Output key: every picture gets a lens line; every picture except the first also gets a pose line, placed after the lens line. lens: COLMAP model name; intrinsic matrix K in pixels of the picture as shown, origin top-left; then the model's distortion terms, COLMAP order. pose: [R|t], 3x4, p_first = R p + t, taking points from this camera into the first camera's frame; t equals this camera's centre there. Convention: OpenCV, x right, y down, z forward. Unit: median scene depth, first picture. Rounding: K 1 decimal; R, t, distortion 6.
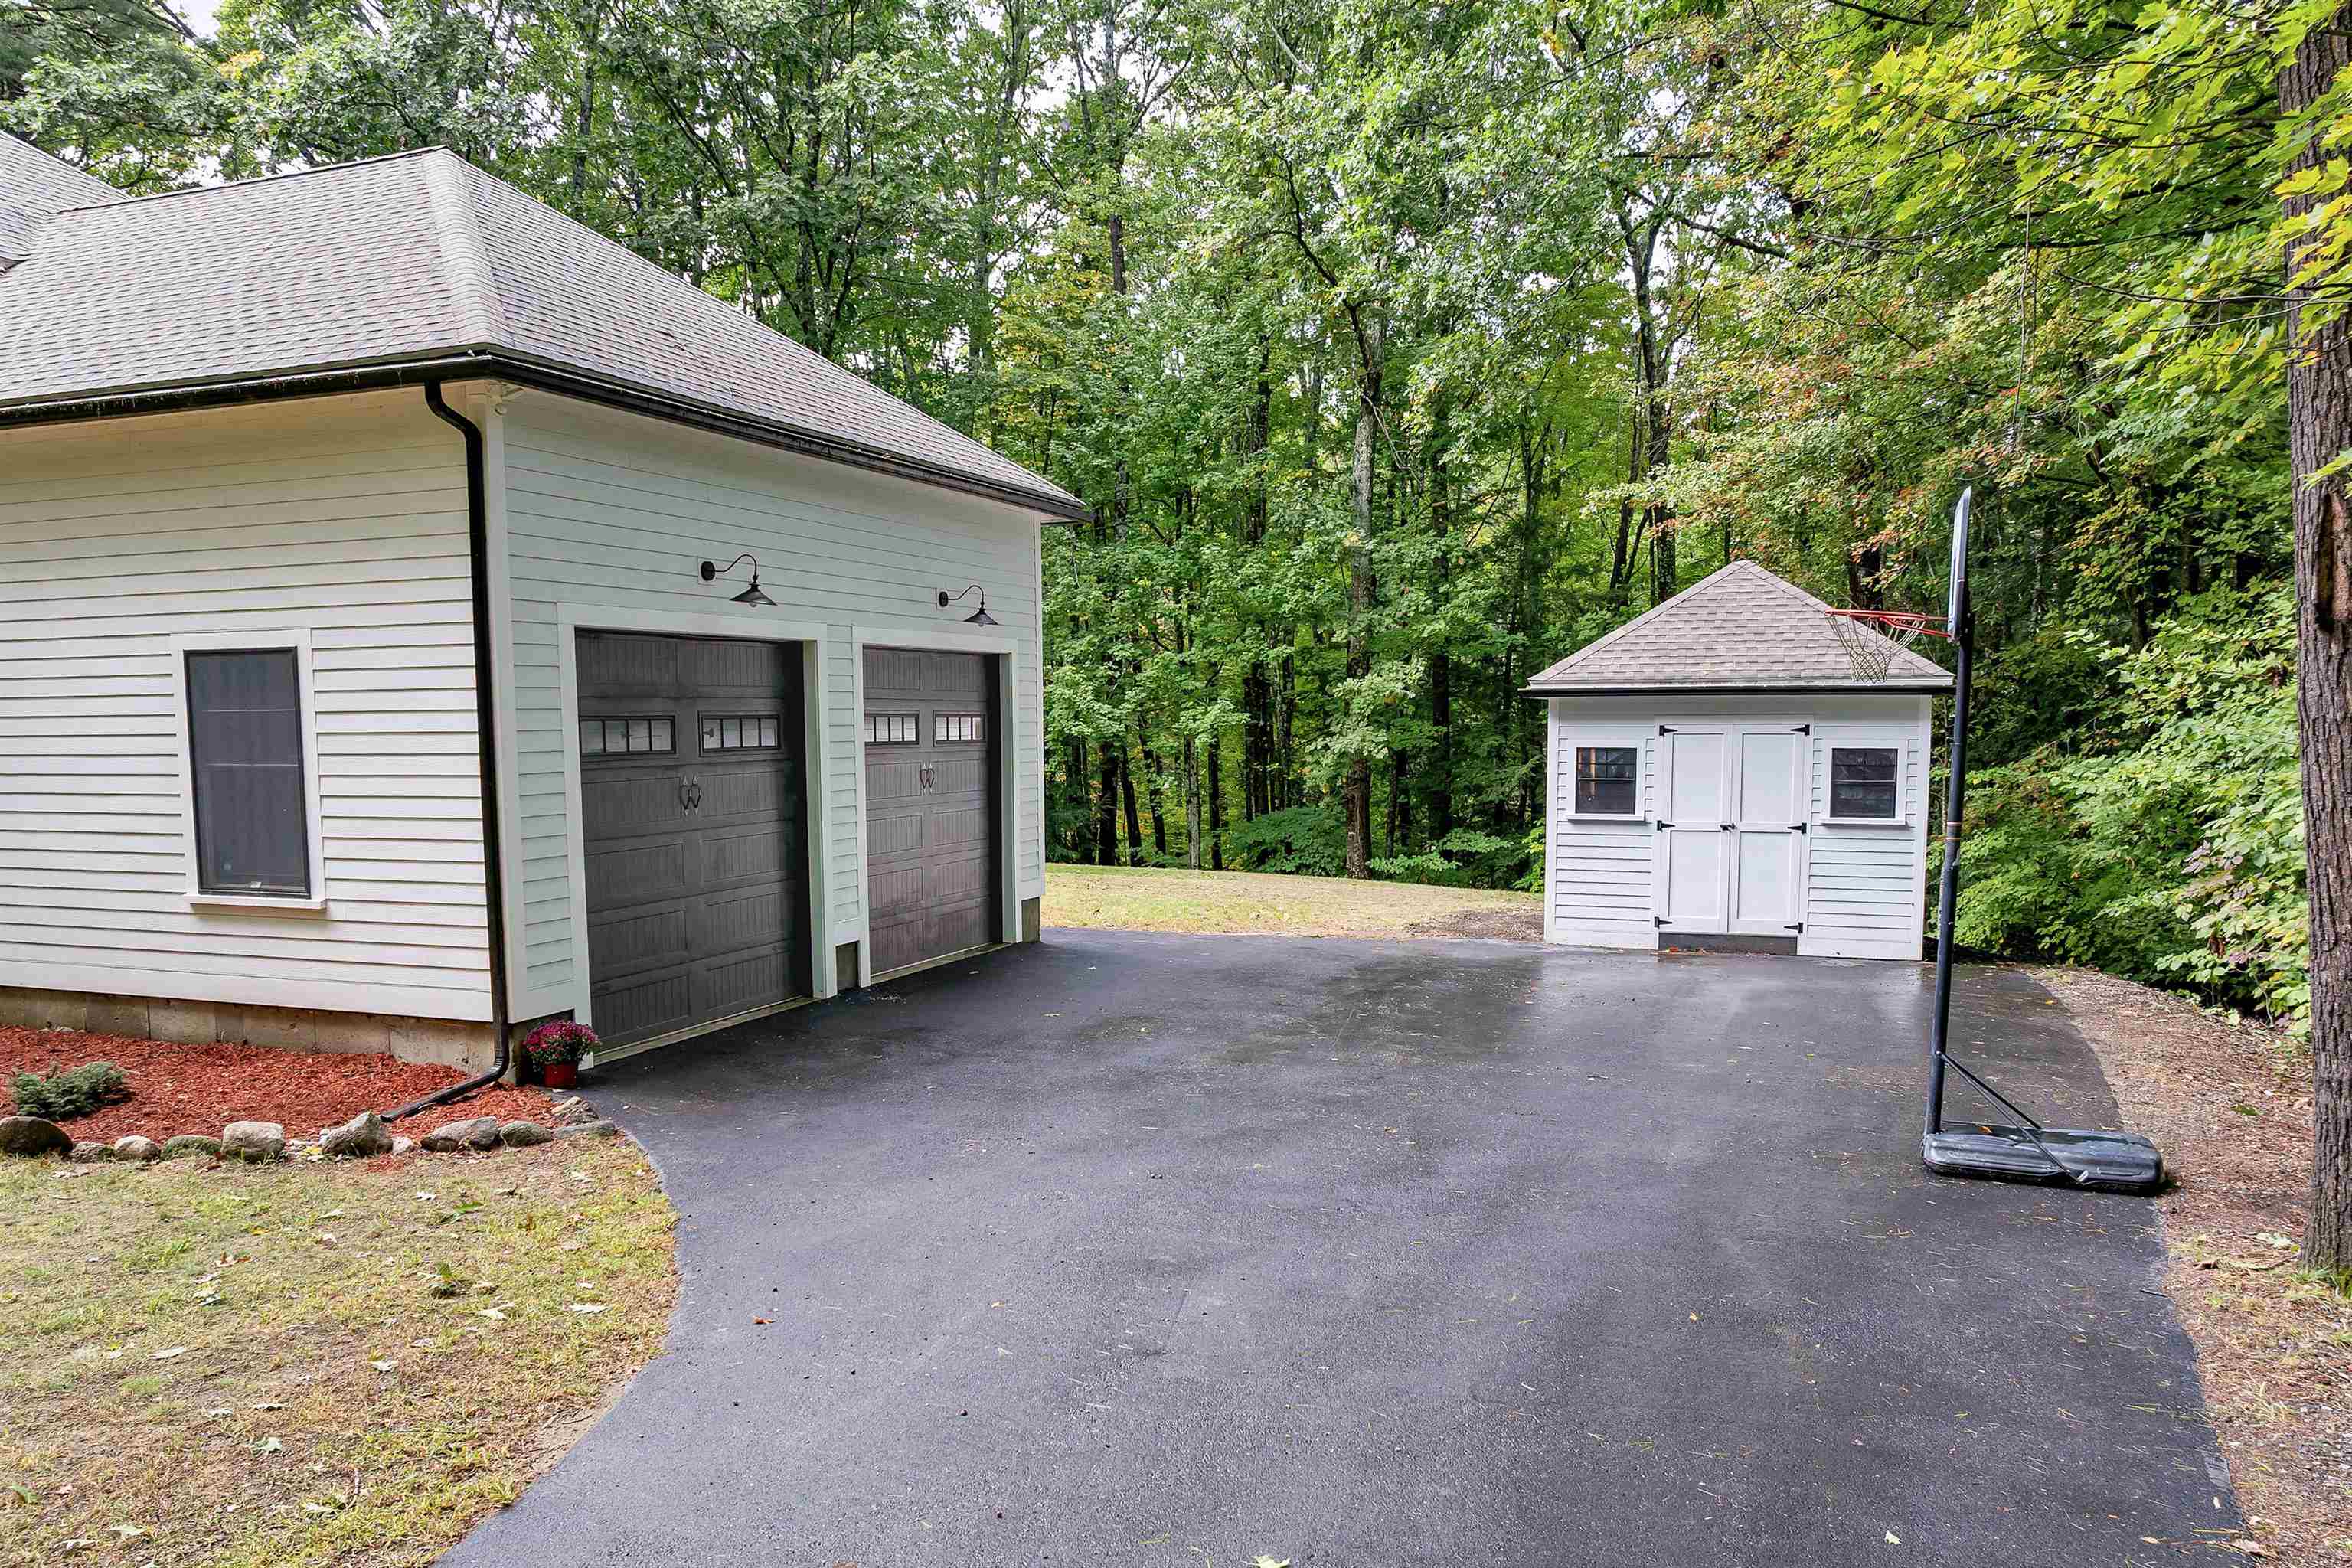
lens RADIAL K [[1752.7, 0, 1182.3], [0, 1752.7, 938.7], [0, 0, 1]] dist [-0.027307, -0.005714]
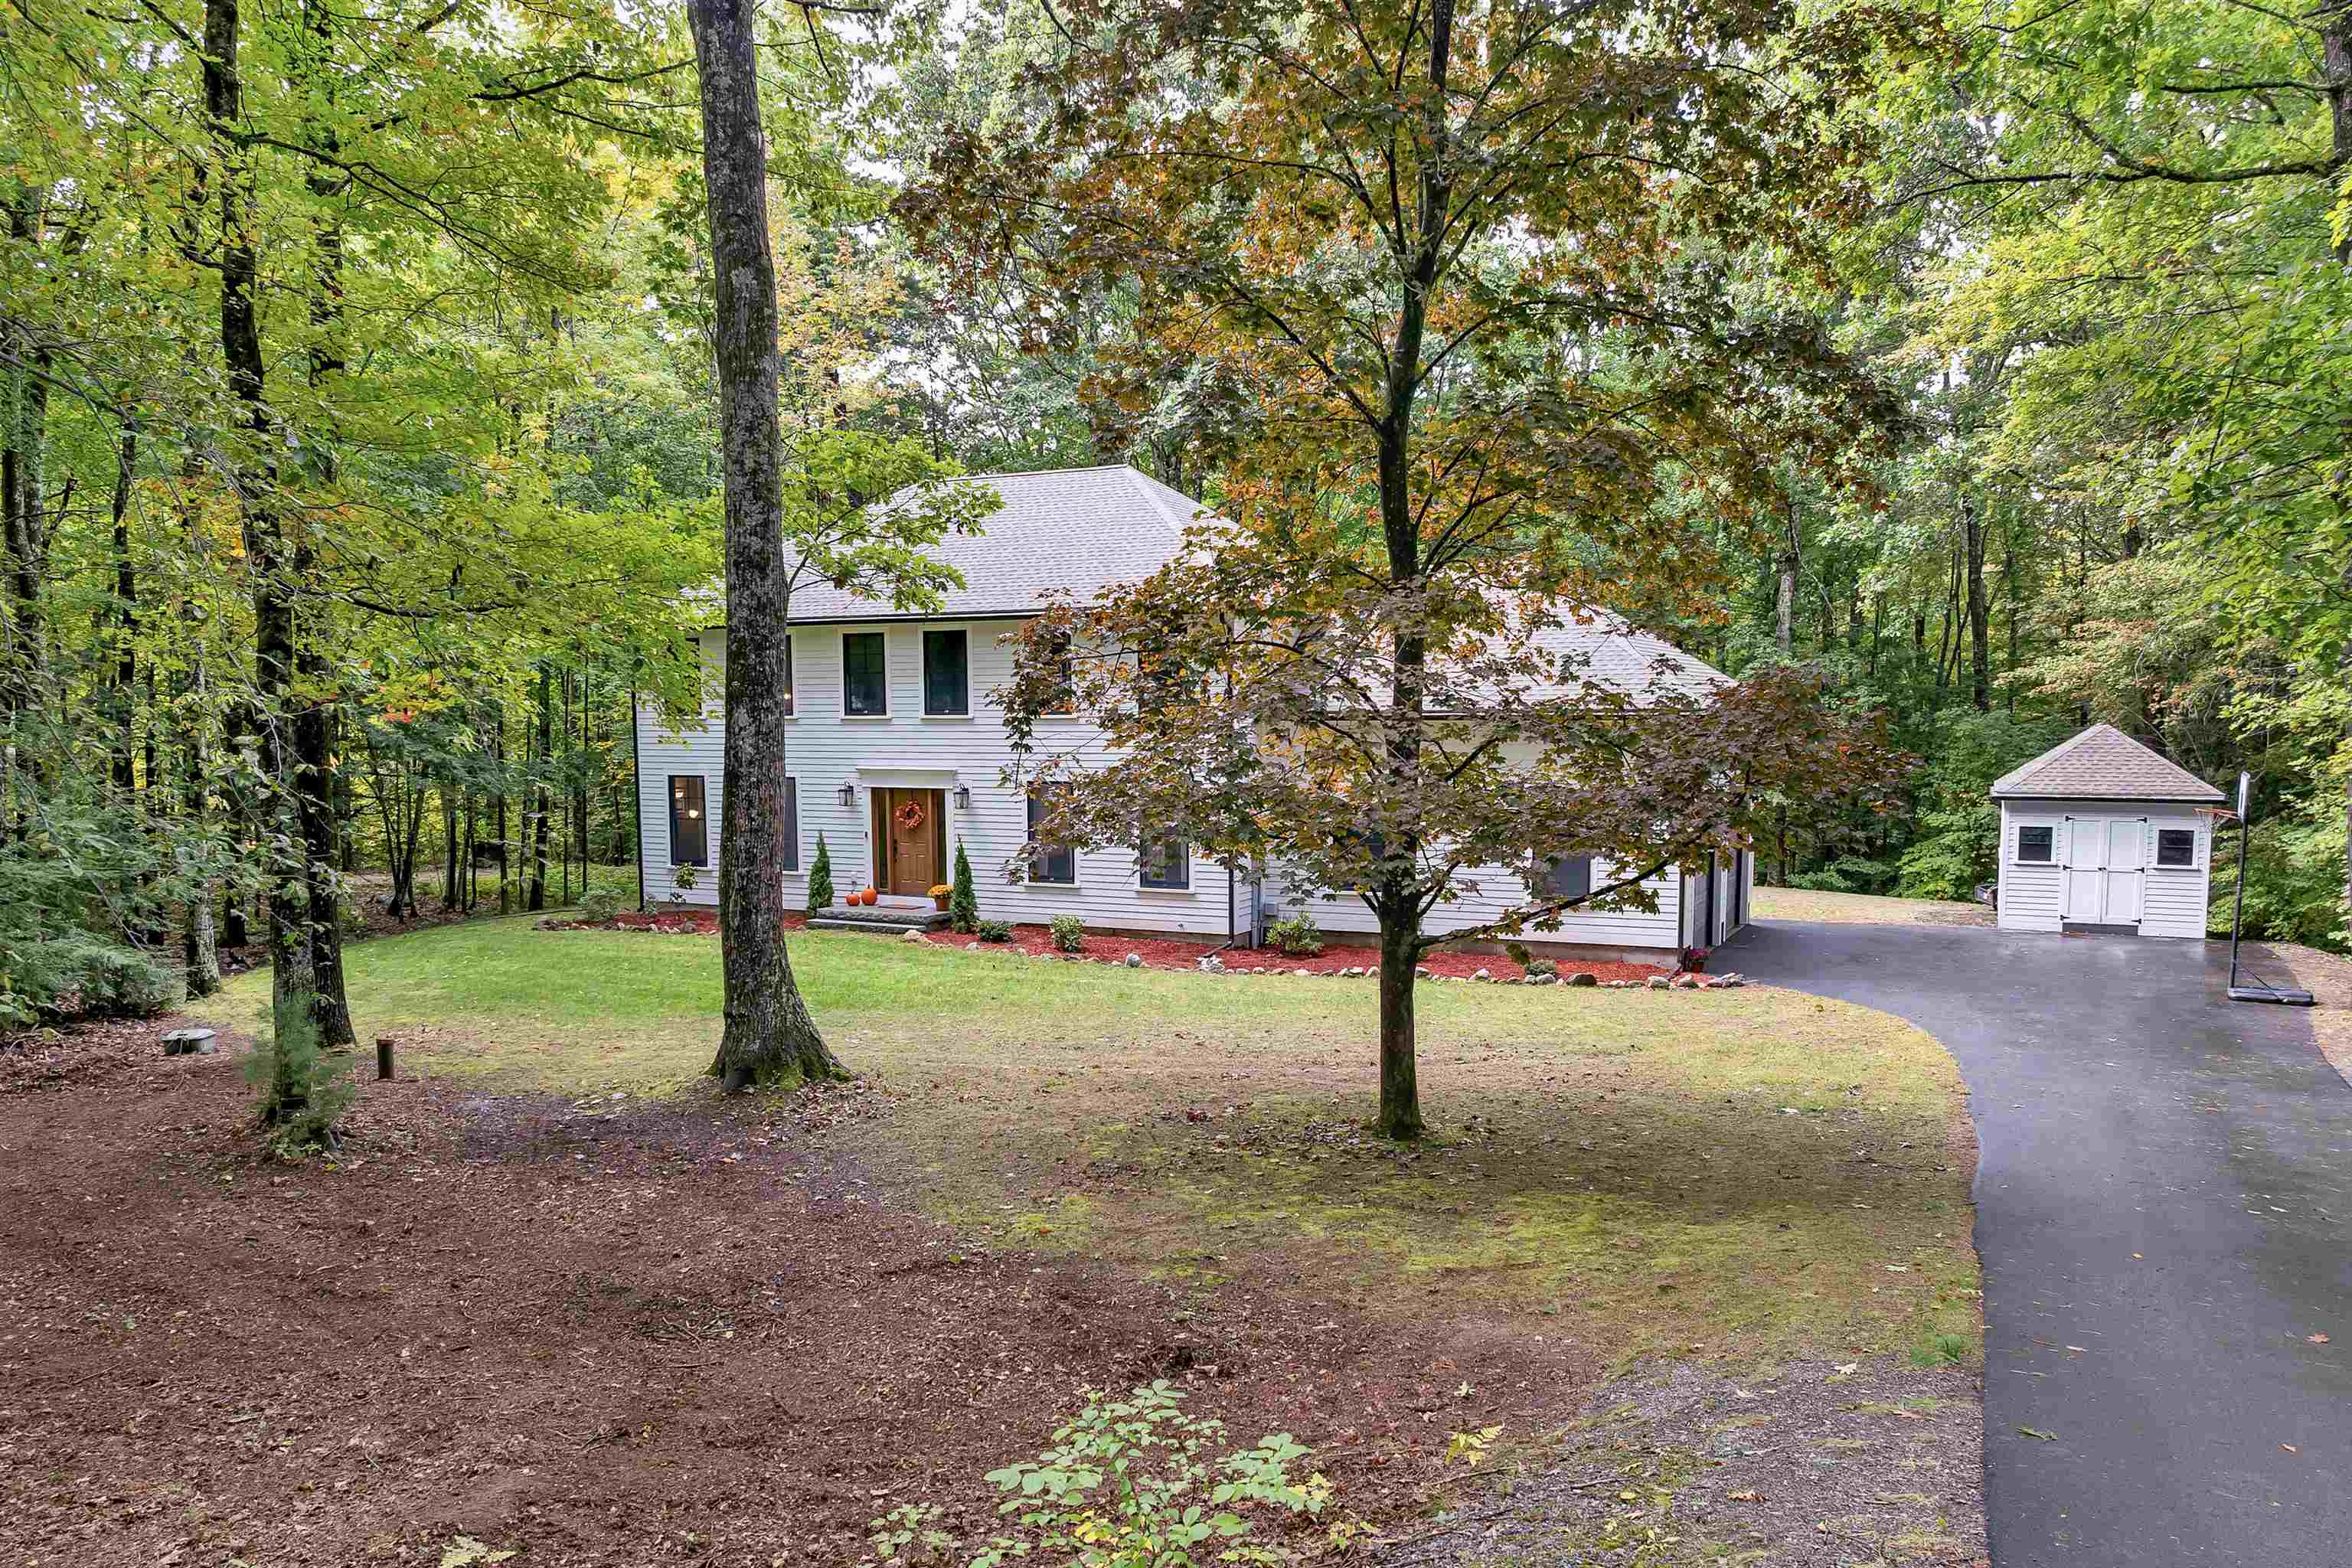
lens RADIAL K [[1717.0, 0, 1166.1], [0, 1717.0, 893.4], [0, 0, 1]] dist [-0.014757, -0.043207]
pose [[0.992853, 0.007595, -0.119105, -0.506597], [-0.010525, 0.999657, -0.023987, 0.020502], [0.118882, 0.025069, 0.992592, -1.025930]]
